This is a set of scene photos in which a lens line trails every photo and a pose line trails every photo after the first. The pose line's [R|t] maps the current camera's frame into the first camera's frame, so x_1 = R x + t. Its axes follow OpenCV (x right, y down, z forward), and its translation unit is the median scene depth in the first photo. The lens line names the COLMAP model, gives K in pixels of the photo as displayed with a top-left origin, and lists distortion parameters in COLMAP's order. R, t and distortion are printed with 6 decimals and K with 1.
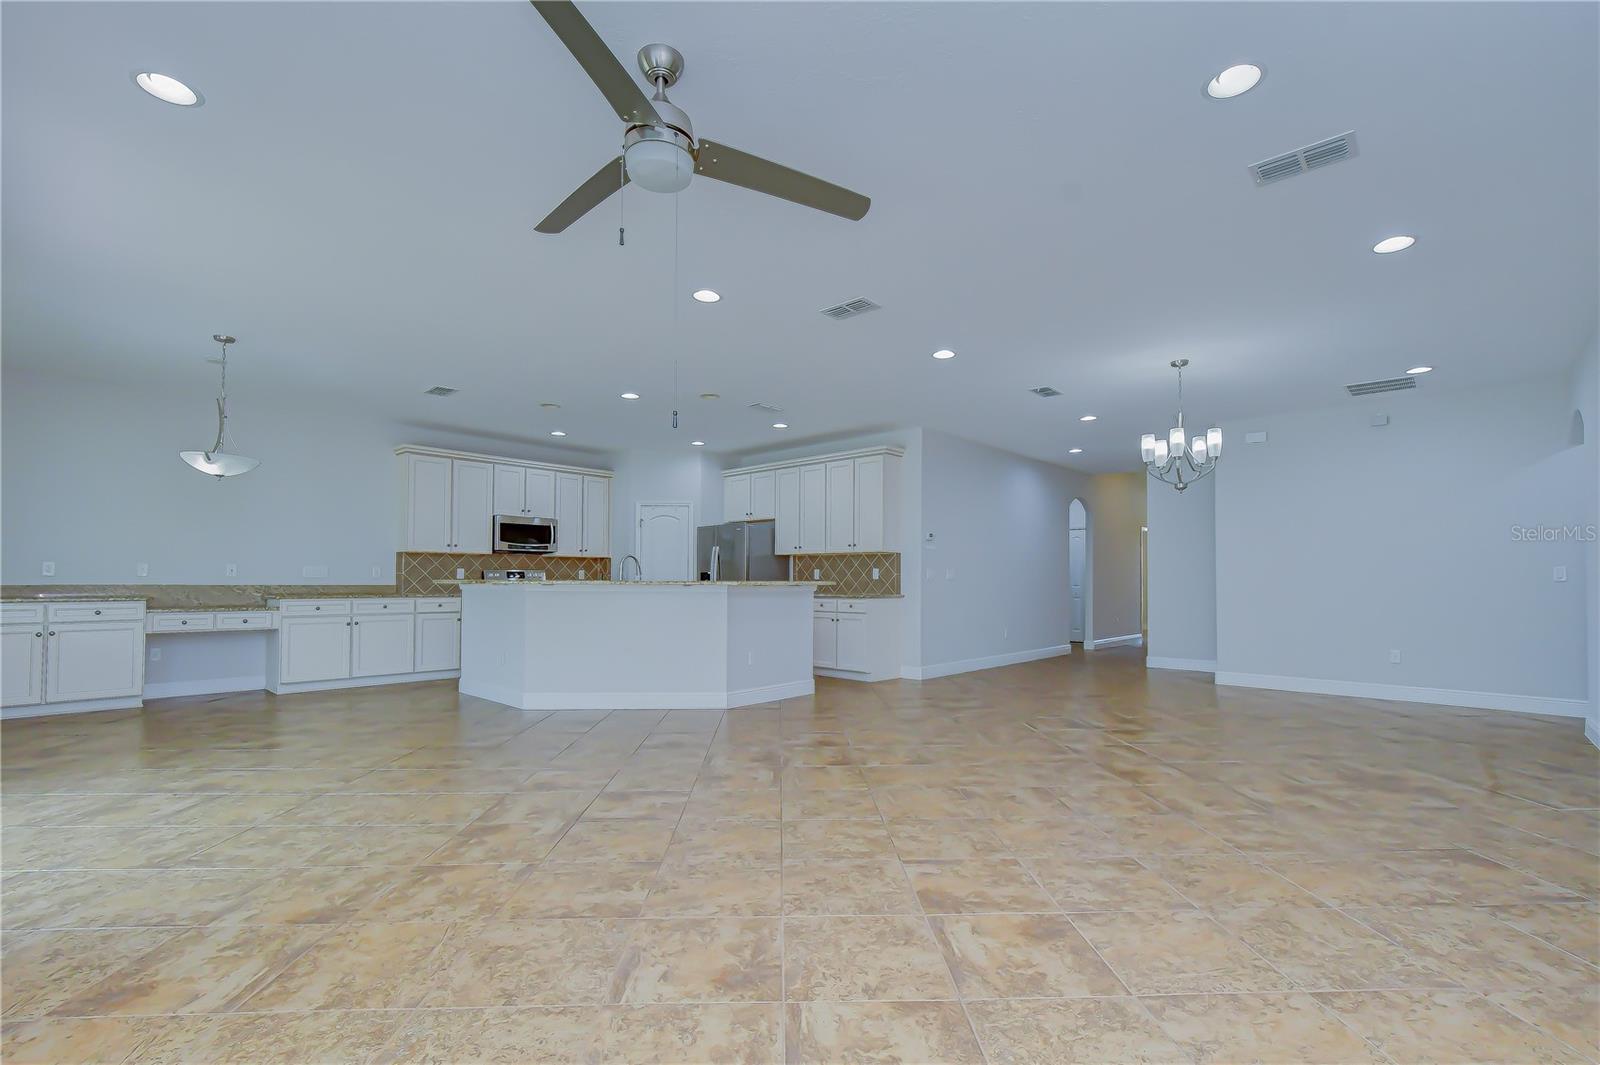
lens RADIAL K [[643.0, 0, 791.0], [0, 643.0, 569.1], [0, 0, 1]] dist [-0.015403, -0.000306]
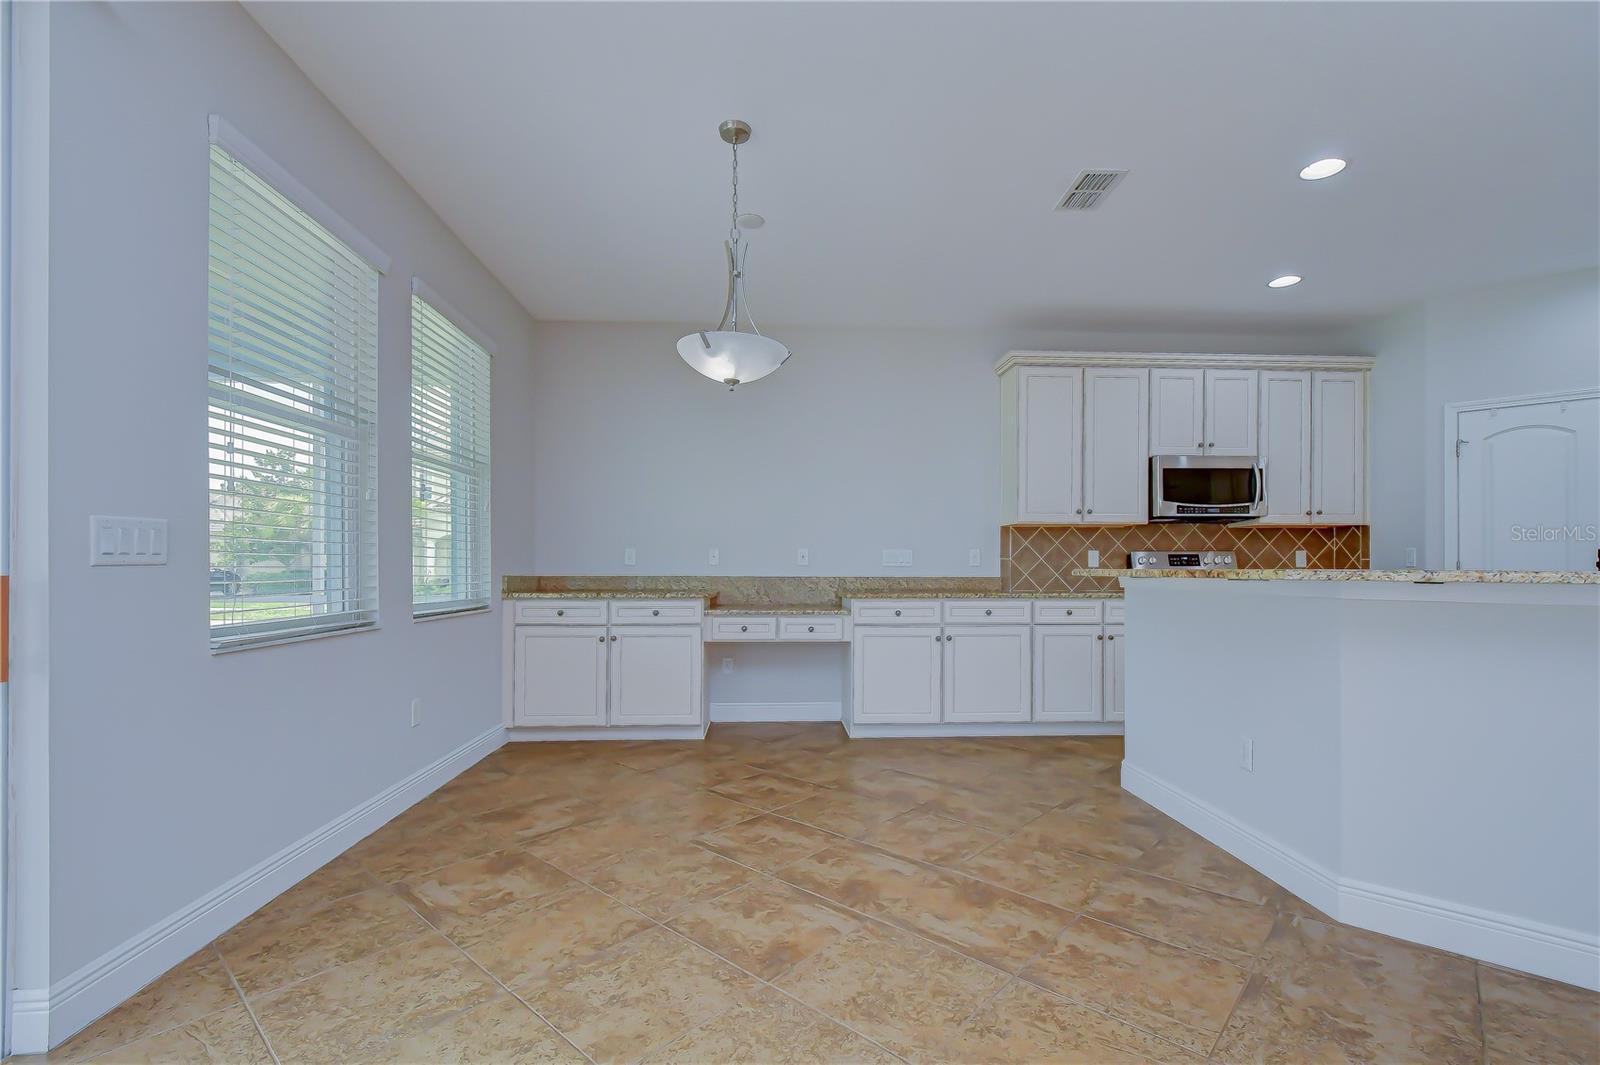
lens RADIAL K [[643.0, 0, 791.0], [0, 643.0, 569.1], [0, 0, 1]] dist [-0.015403, -0.000306]
pose [[0.670257, -0.004253, -0.742117, -0.279410], [0.015786, 0.999839, 0.008528, 0.007719], [0.741961, -0.017431, 0.670216, 0.408887]]
